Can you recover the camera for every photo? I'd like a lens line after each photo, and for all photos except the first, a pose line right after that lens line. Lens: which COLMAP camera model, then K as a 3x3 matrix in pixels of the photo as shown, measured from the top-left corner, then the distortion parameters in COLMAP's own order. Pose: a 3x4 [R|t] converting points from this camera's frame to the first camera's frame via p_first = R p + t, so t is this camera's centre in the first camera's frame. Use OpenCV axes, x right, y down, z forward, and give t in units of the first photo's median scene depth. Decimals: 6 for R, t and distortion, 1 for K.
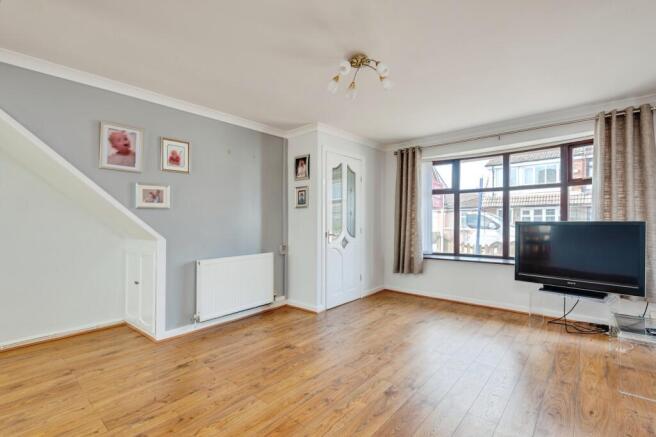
lens RADIAL K [[296.0, 0, 328.0], [0, 296.0, 218.5], [0, 0, 1]] dist [0.013275, -0.000113]
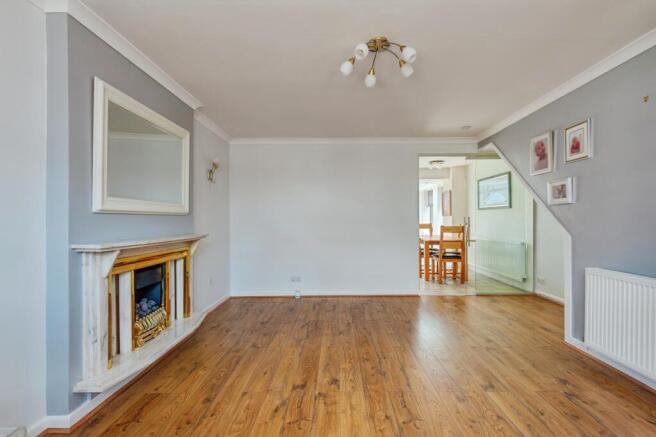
lens RADIAL K [[300.1, 0, 328.0], [0, 300.1, 218.5], [0, 0, 1]] dist [-0.057761, -0.000074]
pose [[-0.770016, 0.006419, -0.637993, 0.636472], [0.009417, 0.999955, -0.001304, 0.006937], [0.637956, -0.007012, -0.770041, 1.287836]]
